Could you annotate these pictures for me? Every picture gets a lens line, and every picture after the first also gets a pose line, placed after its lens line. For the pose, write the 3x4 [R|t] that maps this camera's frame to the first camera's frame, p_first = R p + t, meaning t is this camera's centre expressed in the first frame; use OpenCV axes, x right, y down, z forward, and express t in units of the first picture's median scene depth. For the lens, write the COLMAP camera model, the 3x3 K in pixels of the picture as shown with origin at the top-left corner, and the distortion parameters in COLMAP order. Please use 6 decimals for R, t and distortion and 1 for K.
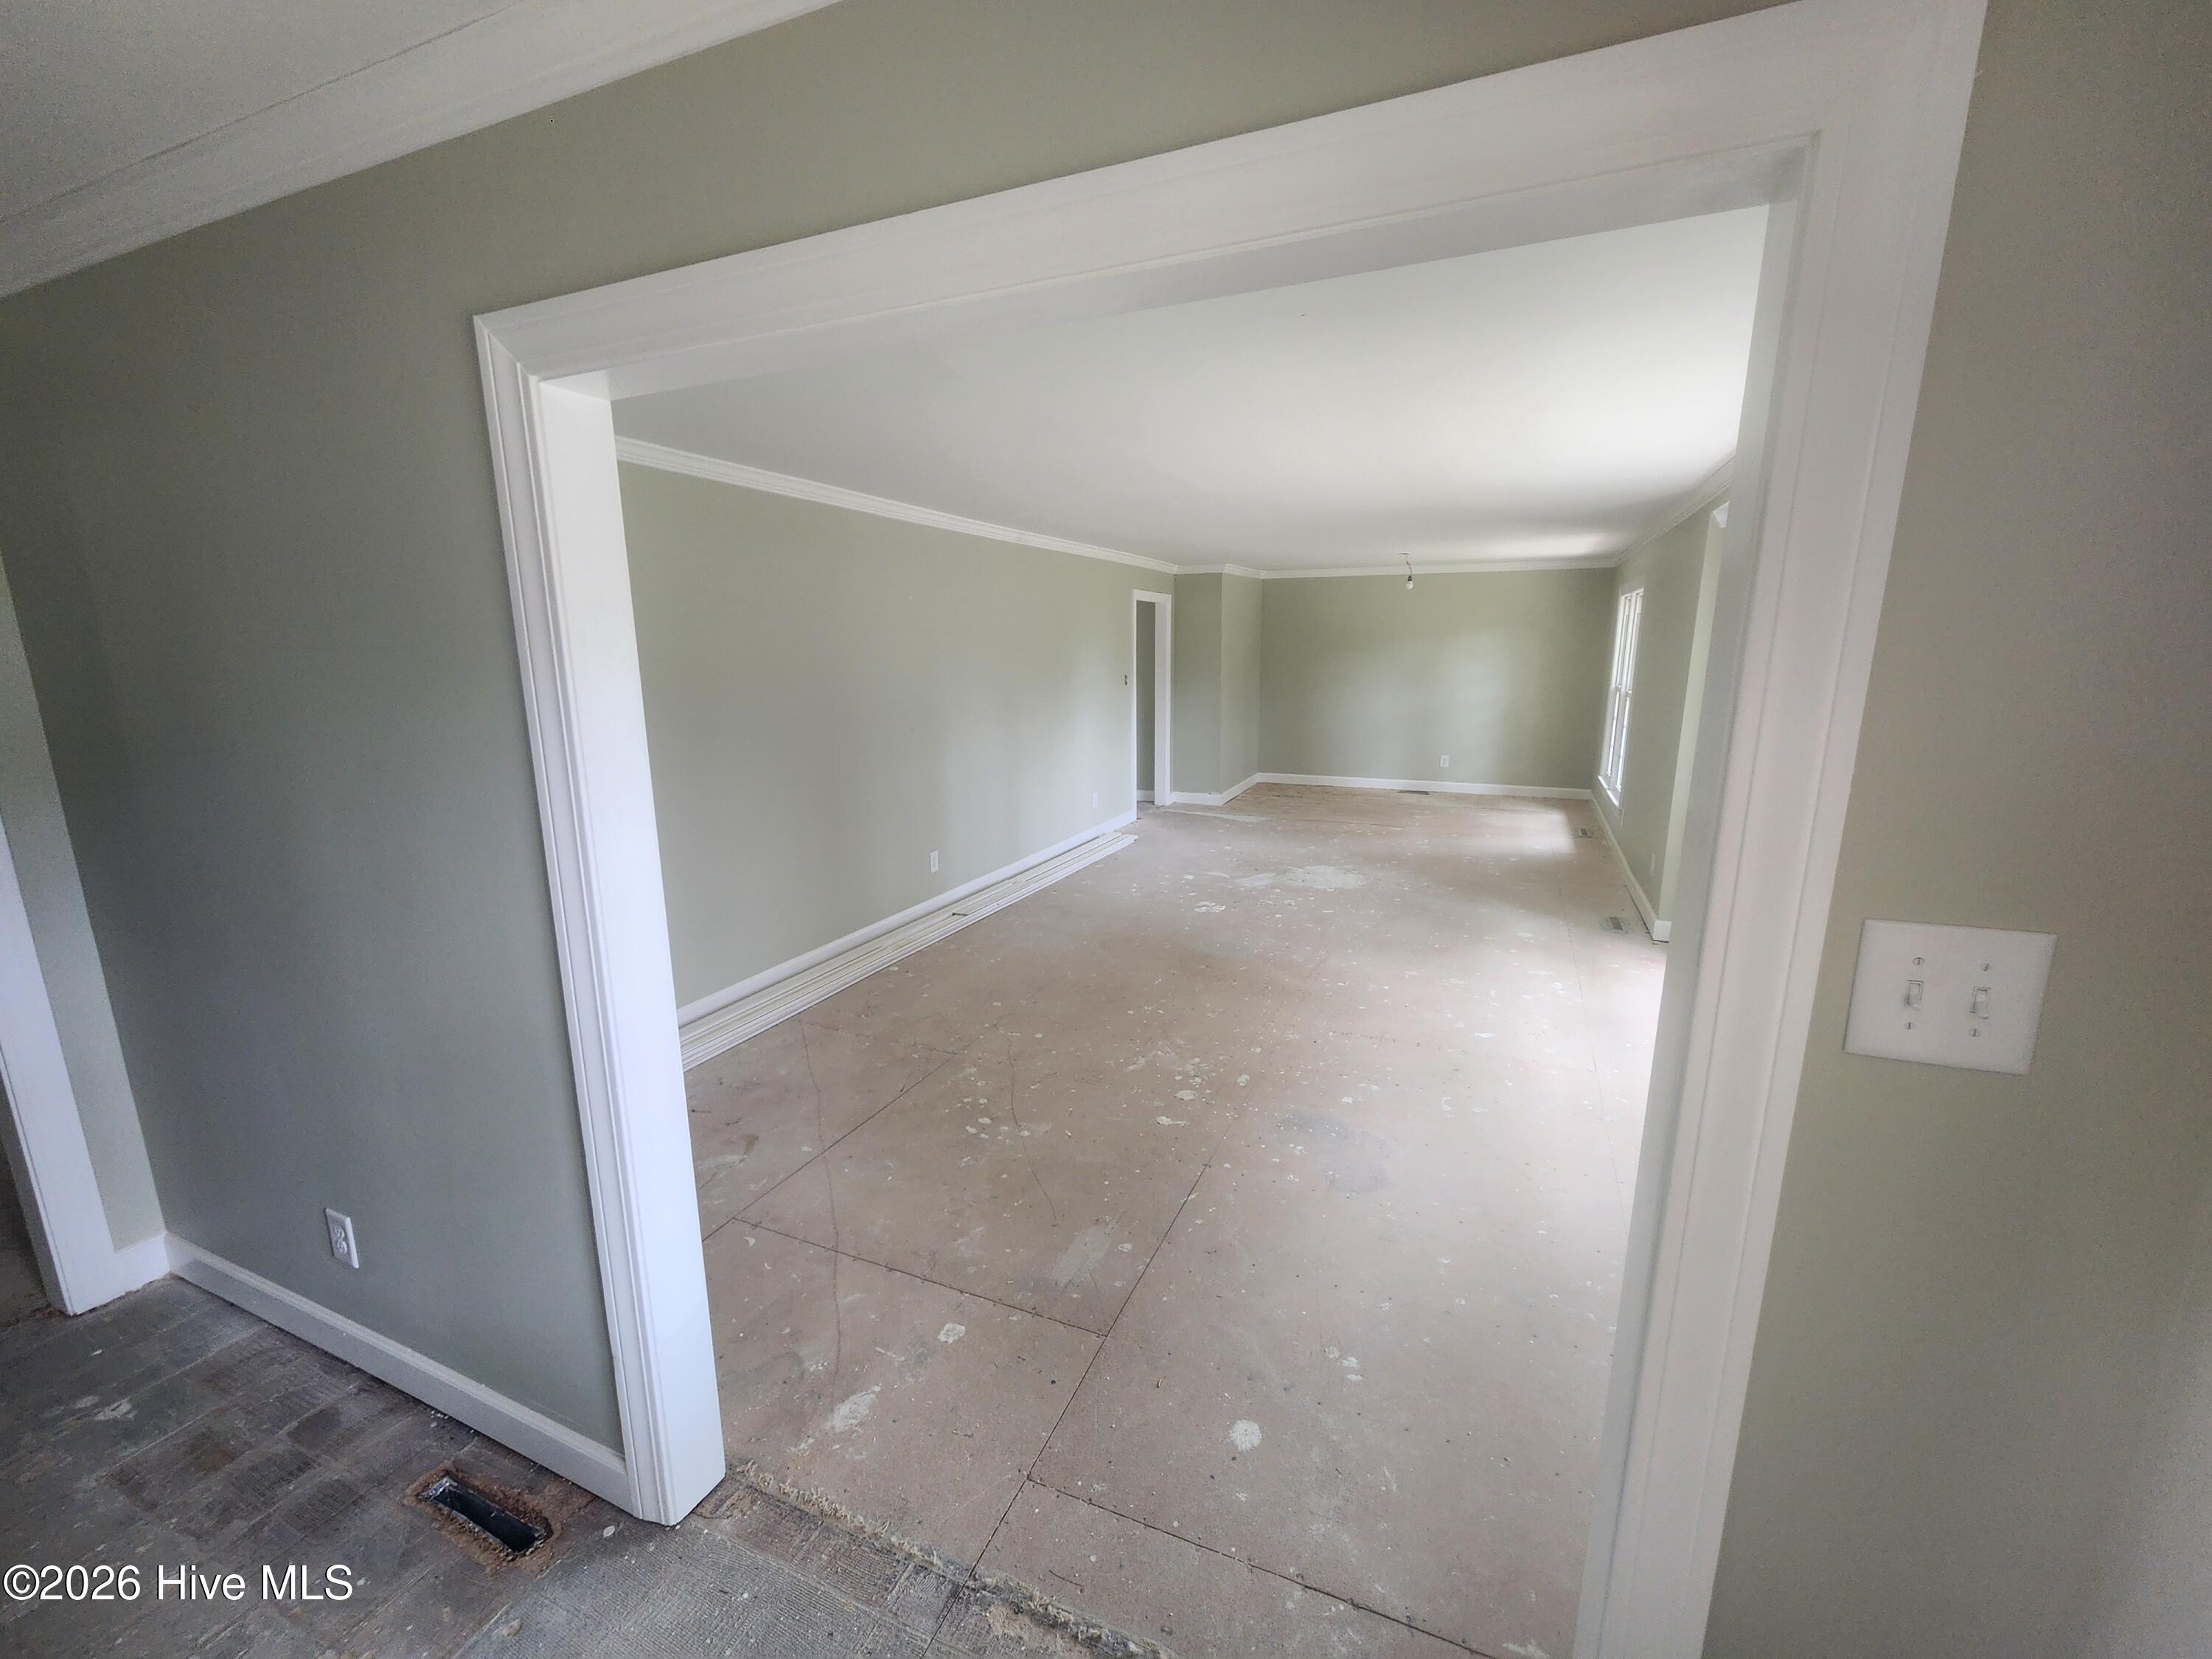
lens RADIAL K [[905.0, 0, 1112.3], [0, 905.0, 834.8], [0, 0, 1]] dist [0.000968, 0.000493]
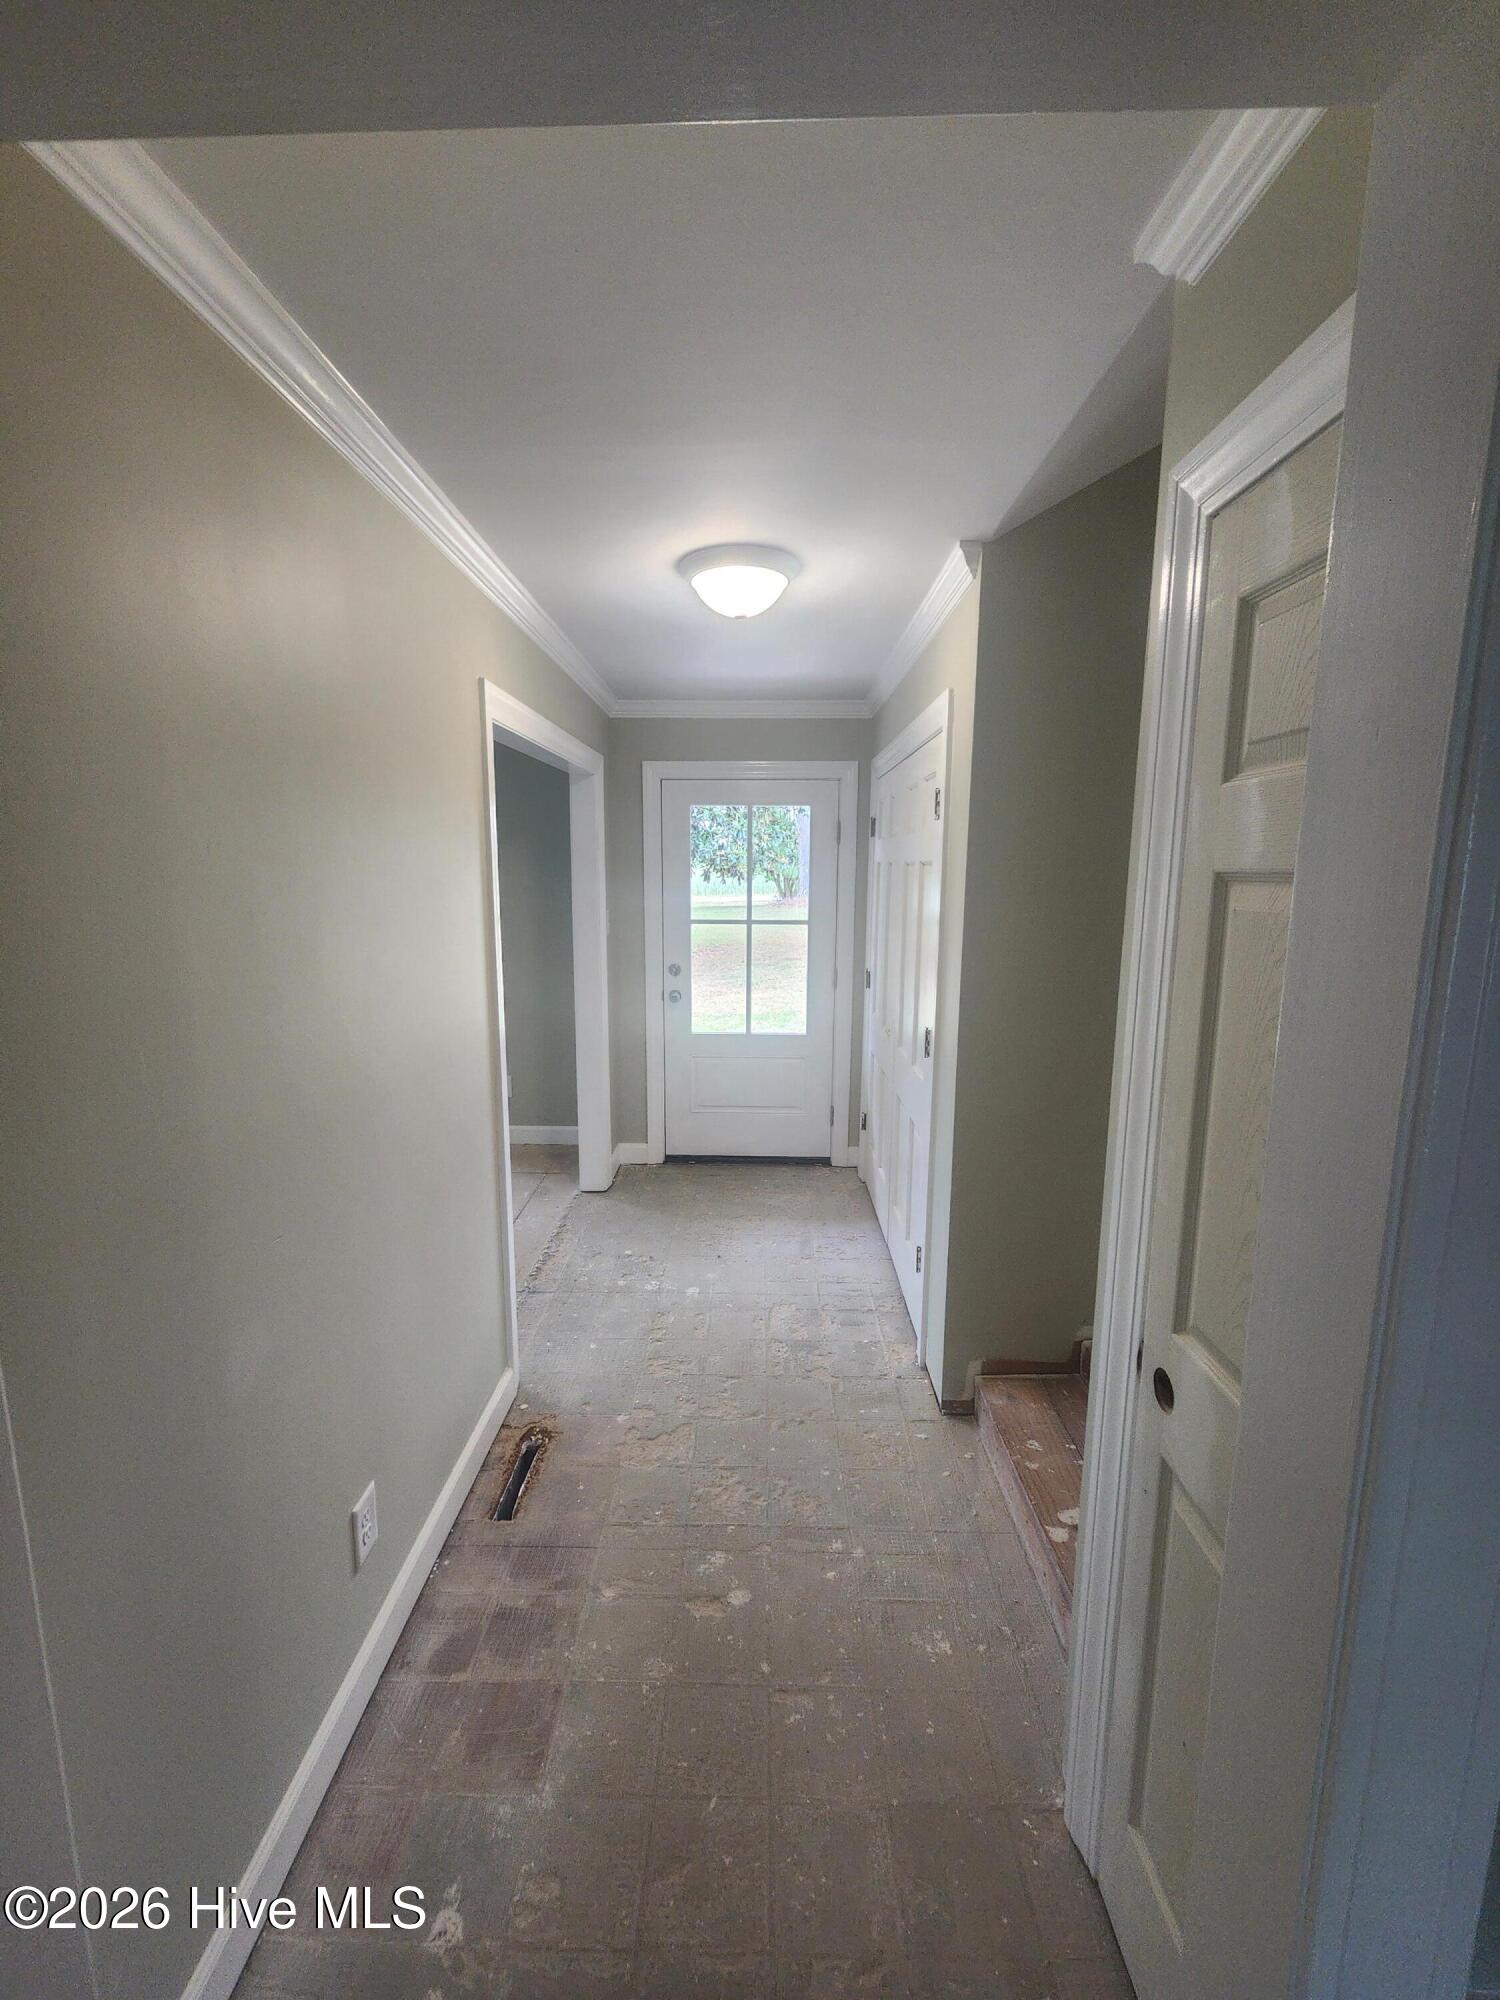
lens RADIAL K [[828.1, 0, 743.9], [0, 828.1, 999.8], [0, 0, 1]] dist [0.002682, 0.000885]
pose [[-0.370995, -0.148476, 0.916688, -0.967629], [0.188199, 0.954630, 0.230788, -0.085356], [-0.909365, 0.258141, -0.326220, 0.475197]]
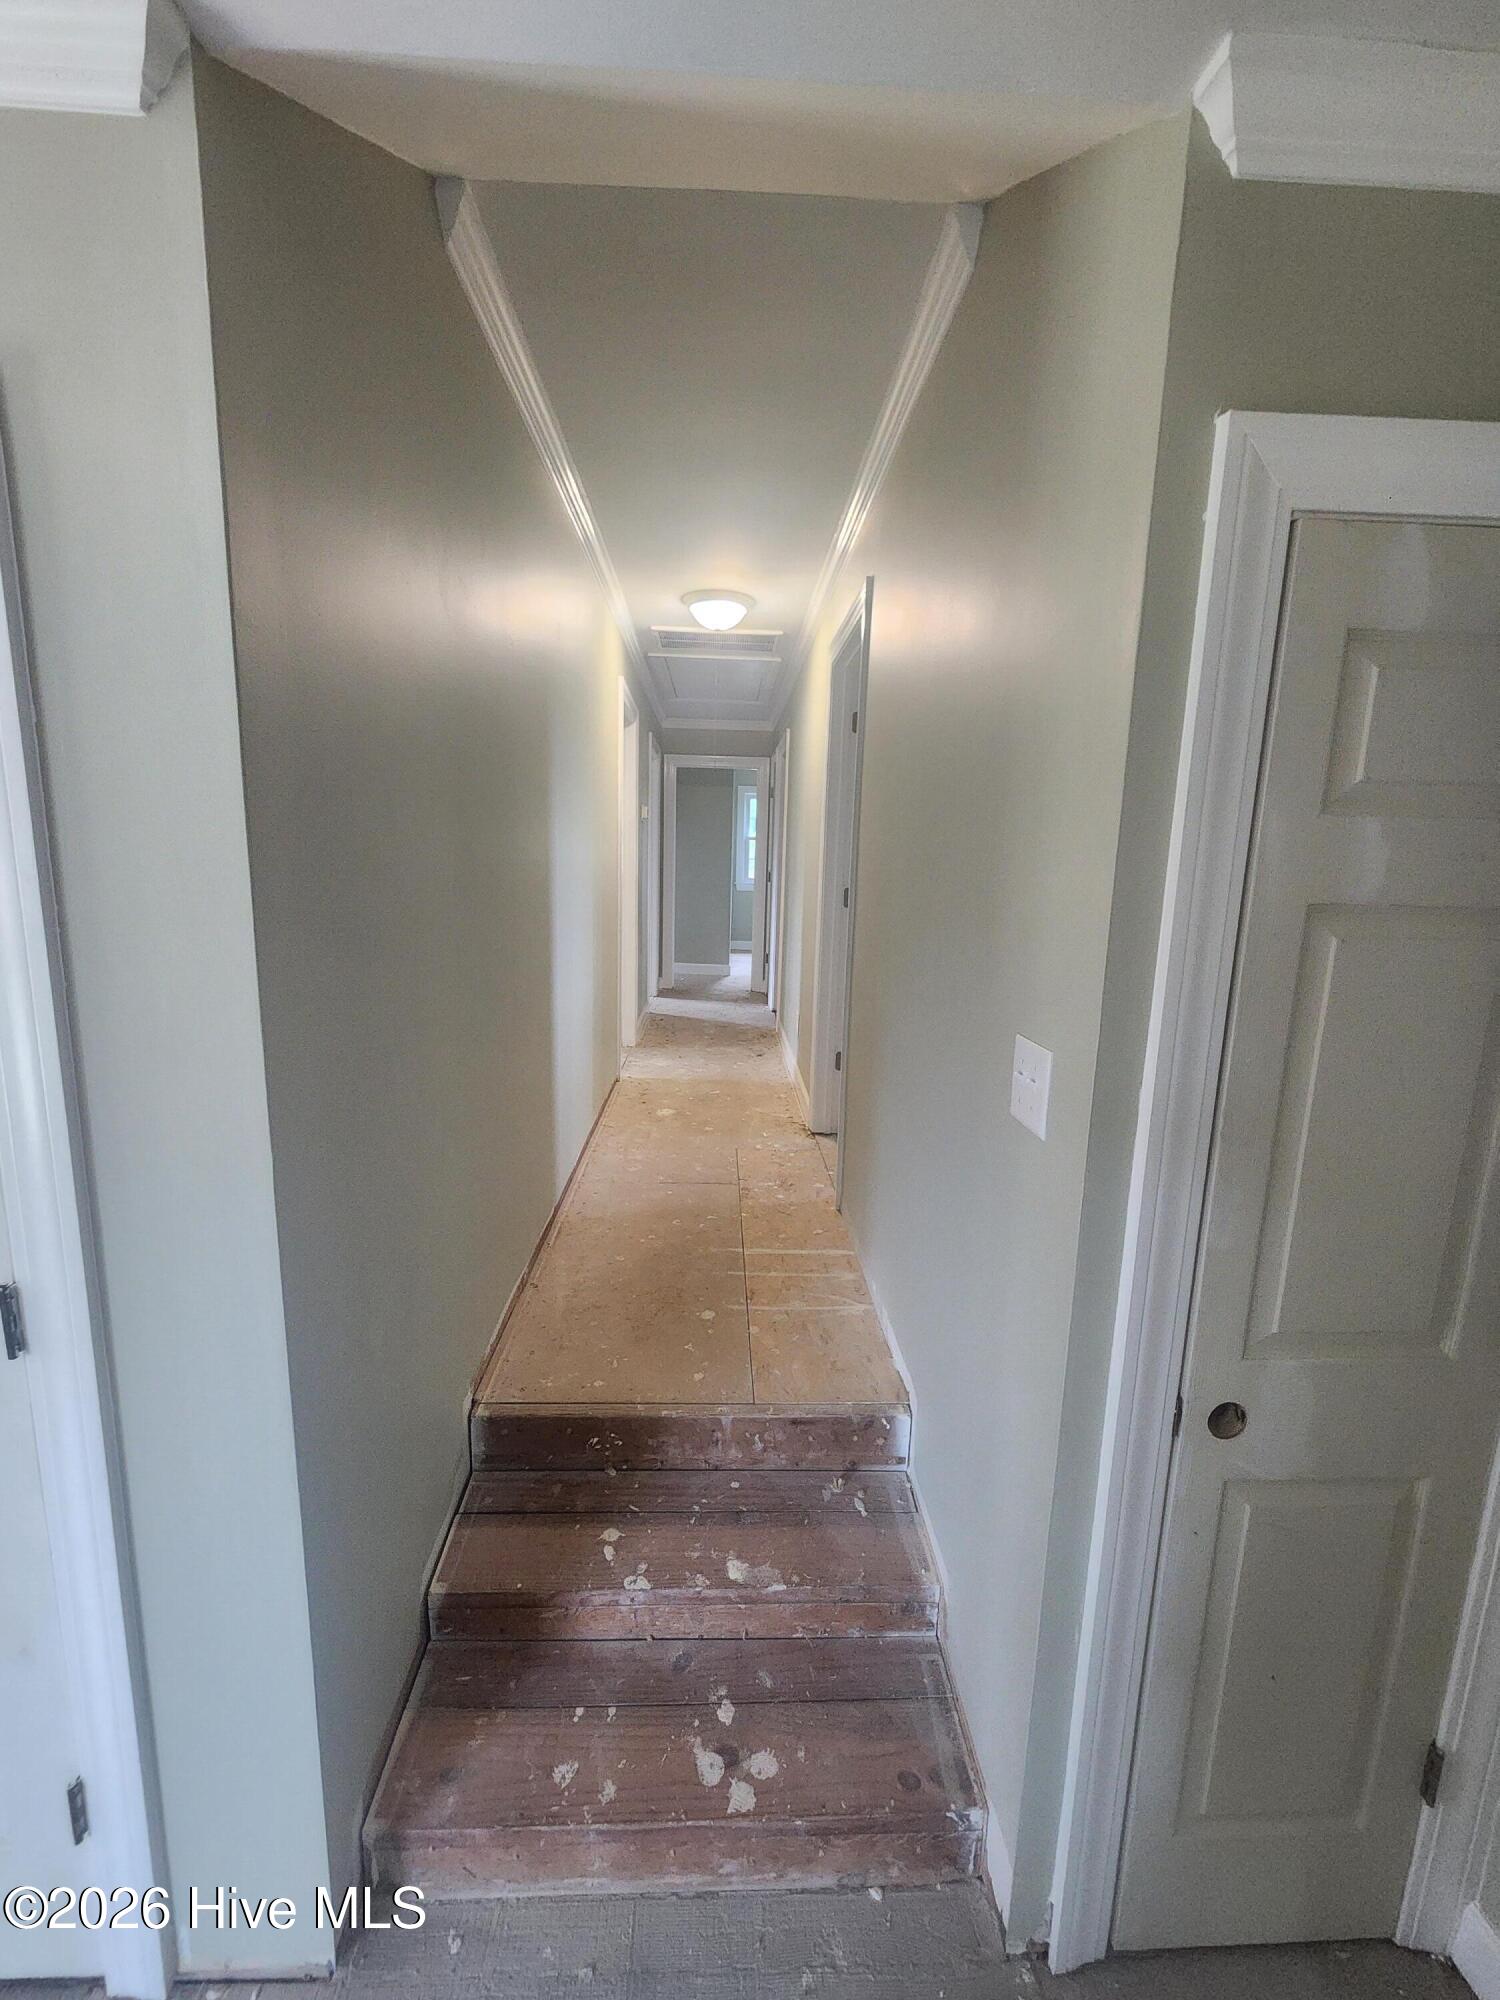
lens RADIAL K [[827.0, 0, 745.0], [0, 827.0, 1003.6], [0, 0, 1]] dist [-0.001428, 0.000311]
pose [[-0.905231, 0.049055, -0.422080, -0.460008], [-0.113252, 0.929531, 0.350923, -0.076233], [0.409550, 0.365468, -0.835884, 0.393908]]
